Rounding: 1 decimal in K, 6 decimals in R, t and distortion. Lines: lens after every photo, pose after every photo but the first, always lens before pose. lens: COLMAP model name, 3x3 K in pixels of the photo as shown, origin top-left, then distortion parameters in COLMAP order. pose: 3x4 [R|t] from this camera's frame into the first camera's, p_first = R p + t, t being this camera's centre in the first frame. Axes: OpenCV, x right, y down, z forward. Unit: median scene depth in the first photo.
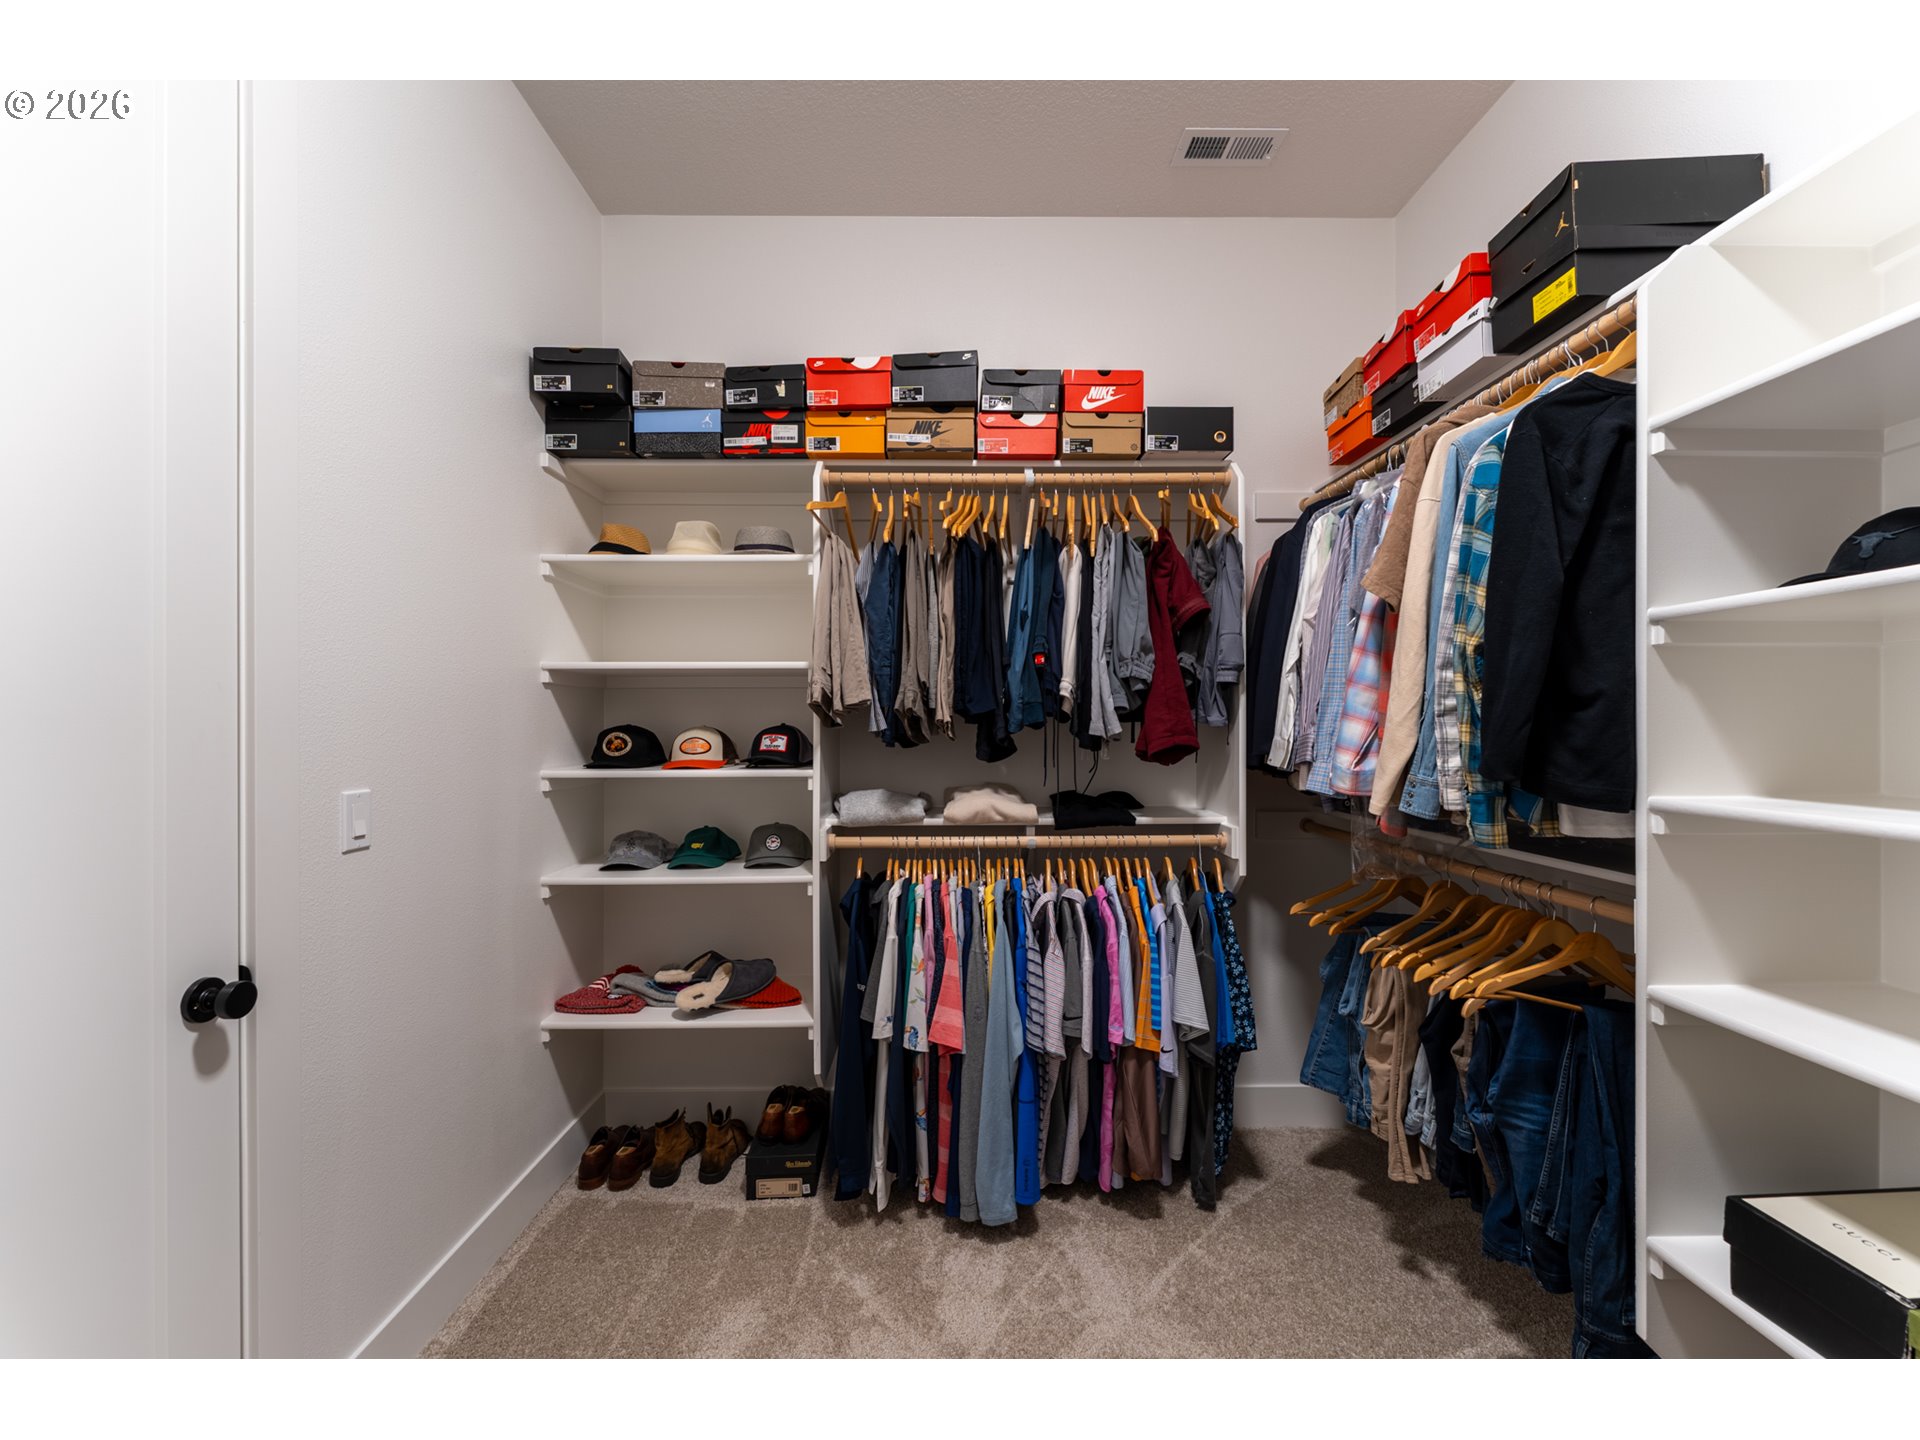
lens RADIAL K [[773.6, 0, 960.0], [0, 773.6, 720.0], [0, 0, 1]] dist [0.000868, 0.000061]
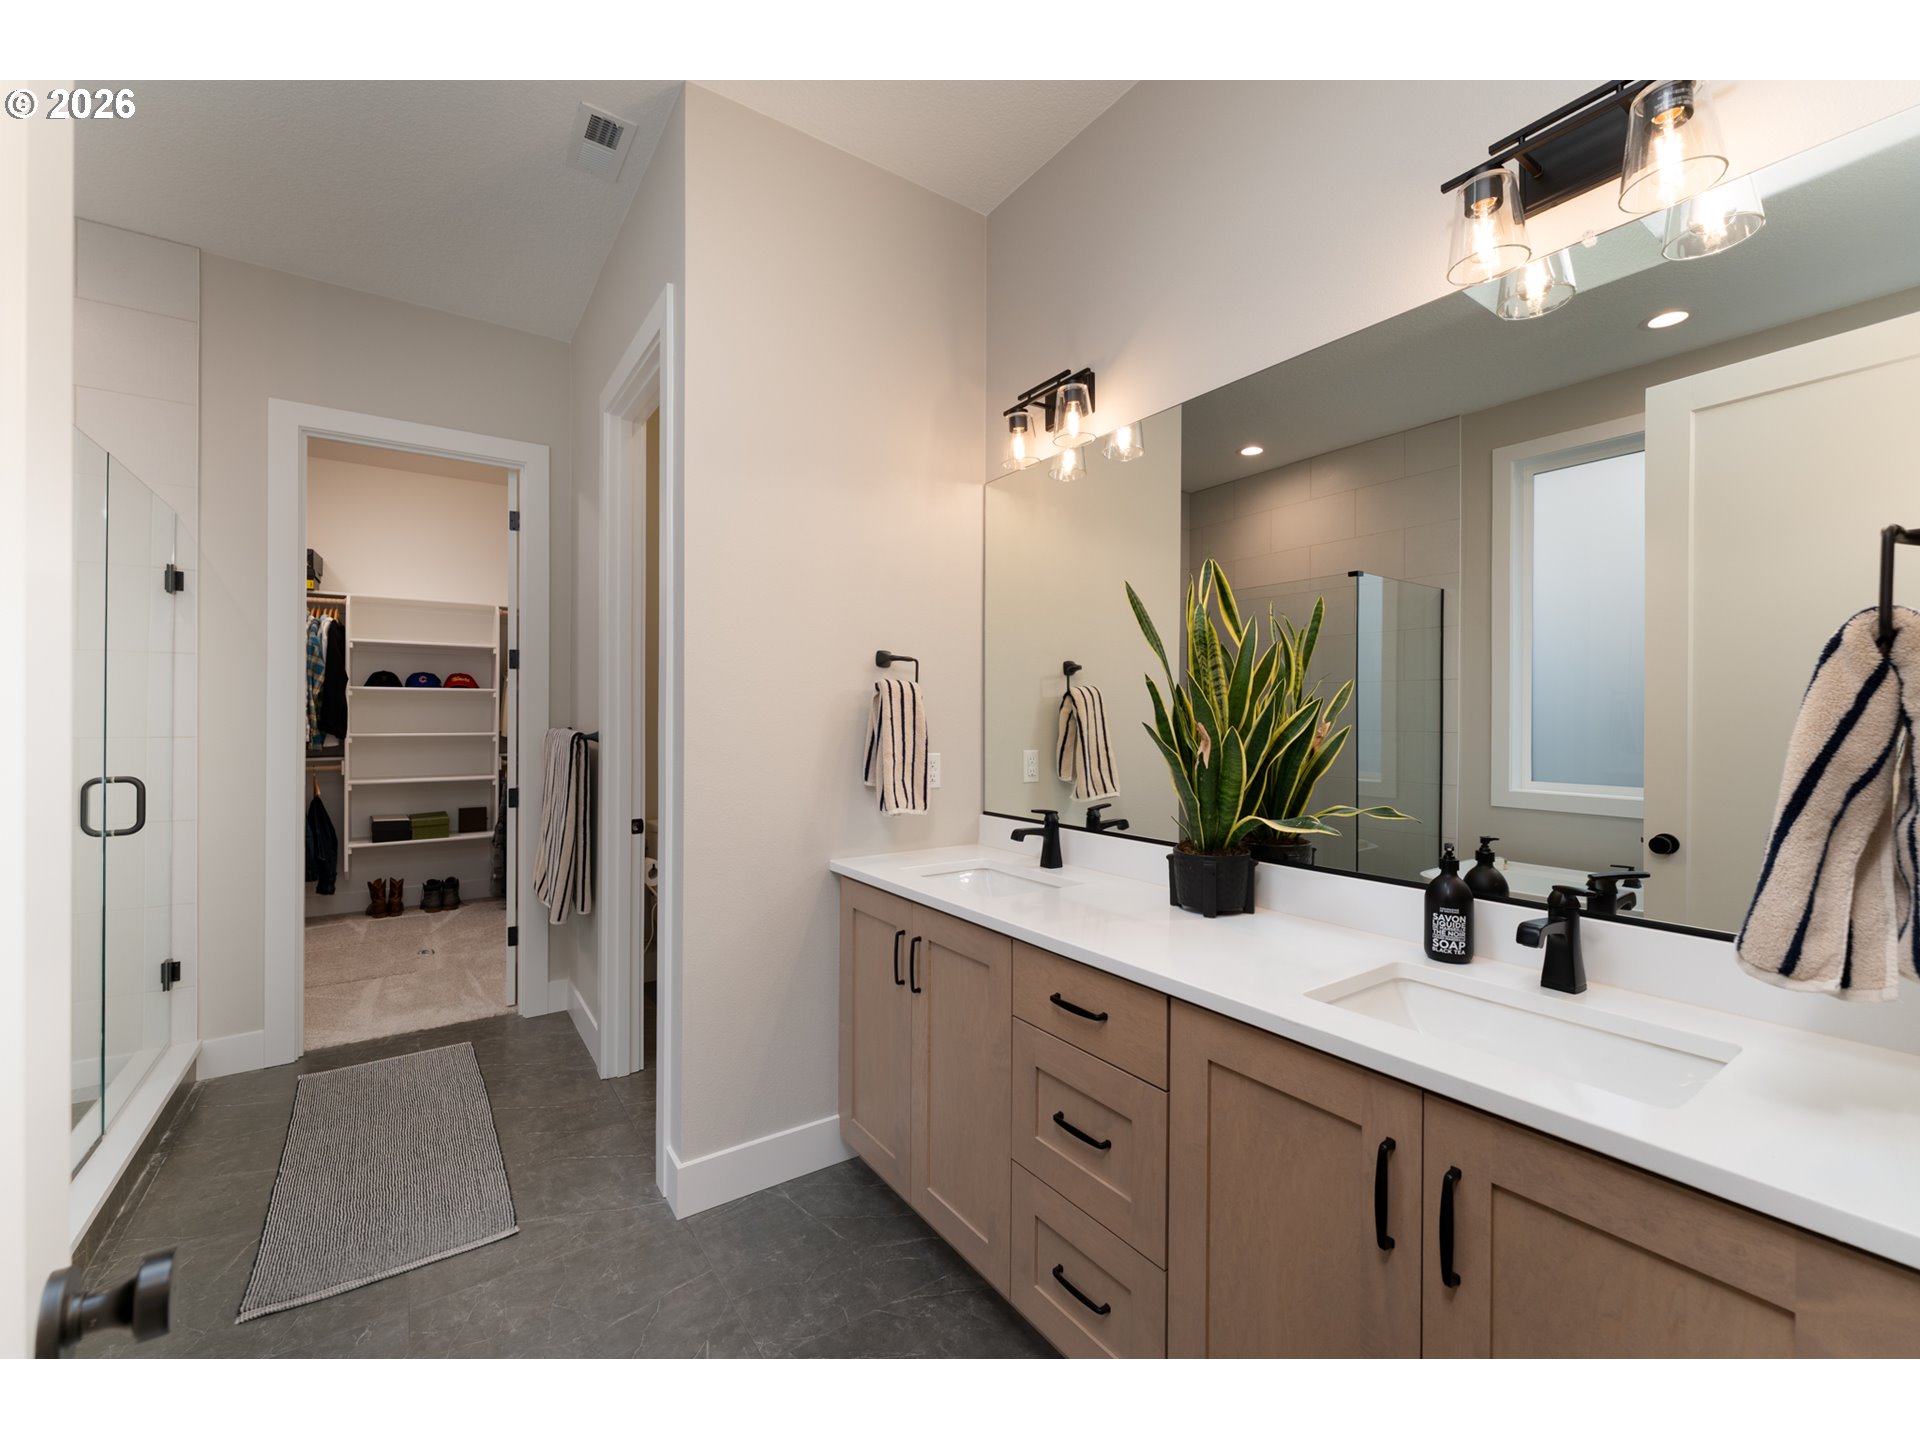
lens RADIAL K [[790.5, 0, 960.0], [0, 790.5, 720.0], [0, 0, 1]] dist [-0.001227, -0.000206]
pose [[-0.569113, -0.001077, 0.822259, -2.493274], [-0.008353, 0.999955, -0.004472, 0.012226], [-0.822217, -0.009414, -0.569096, 0.426987]]
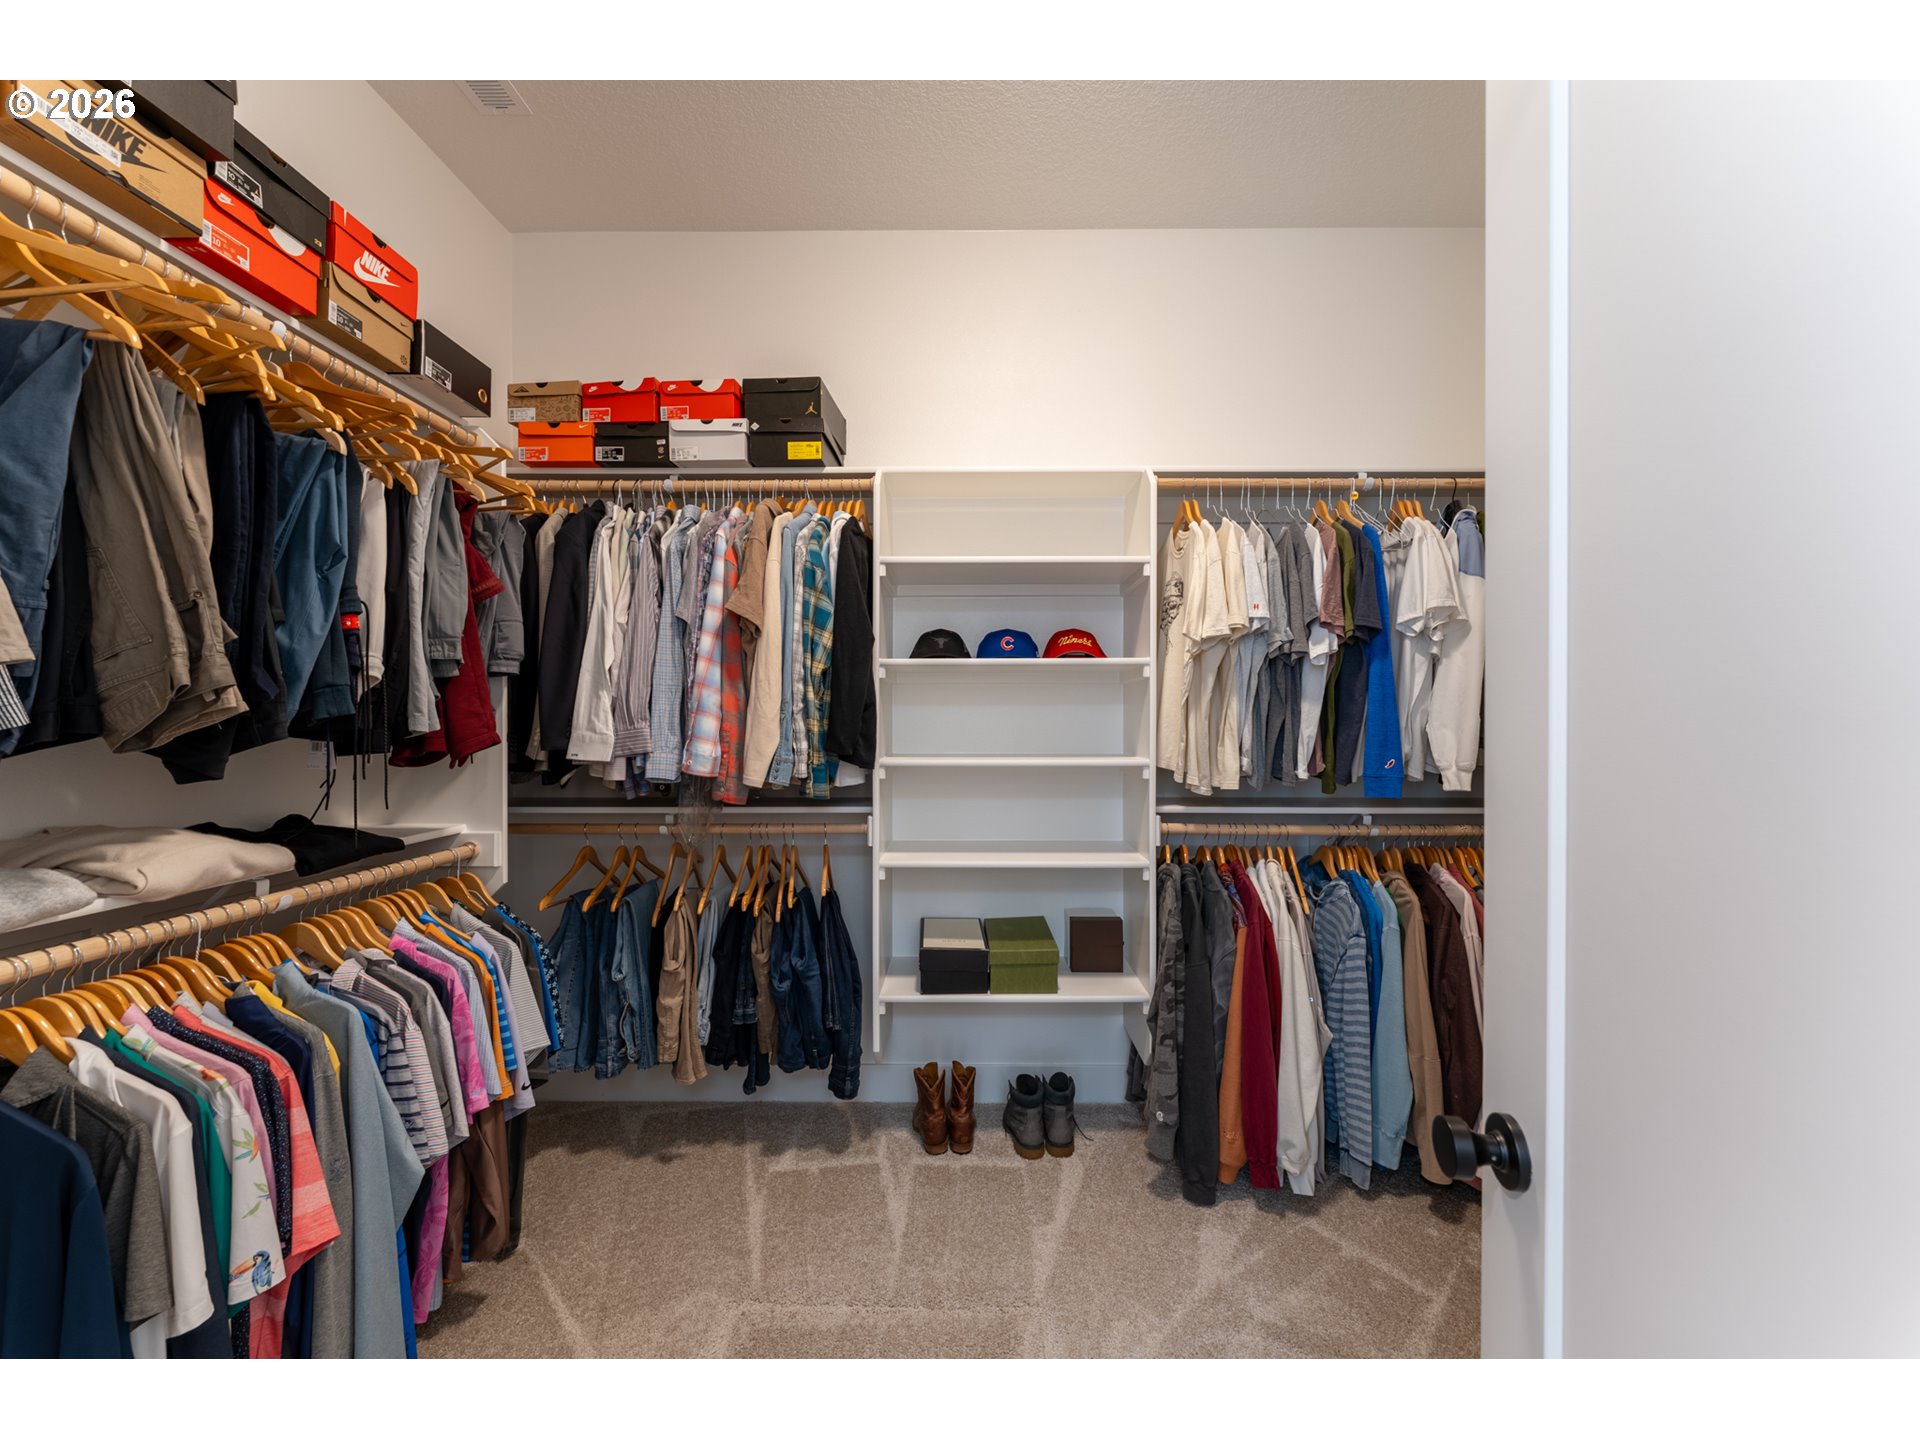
lens RADIAL K [[790.5, 0, 960.0], [0, 790.5, 720.0], [0, 0, 1]] dist [-0.001227, -0.000206]
pose [[0.004357, 0.005998, 0.999973, -0.596938], [-0.006205, 0.999963, -0.005971, 0.008864], [-0.999971, -0.006178, 0.004395, 0.467901]]
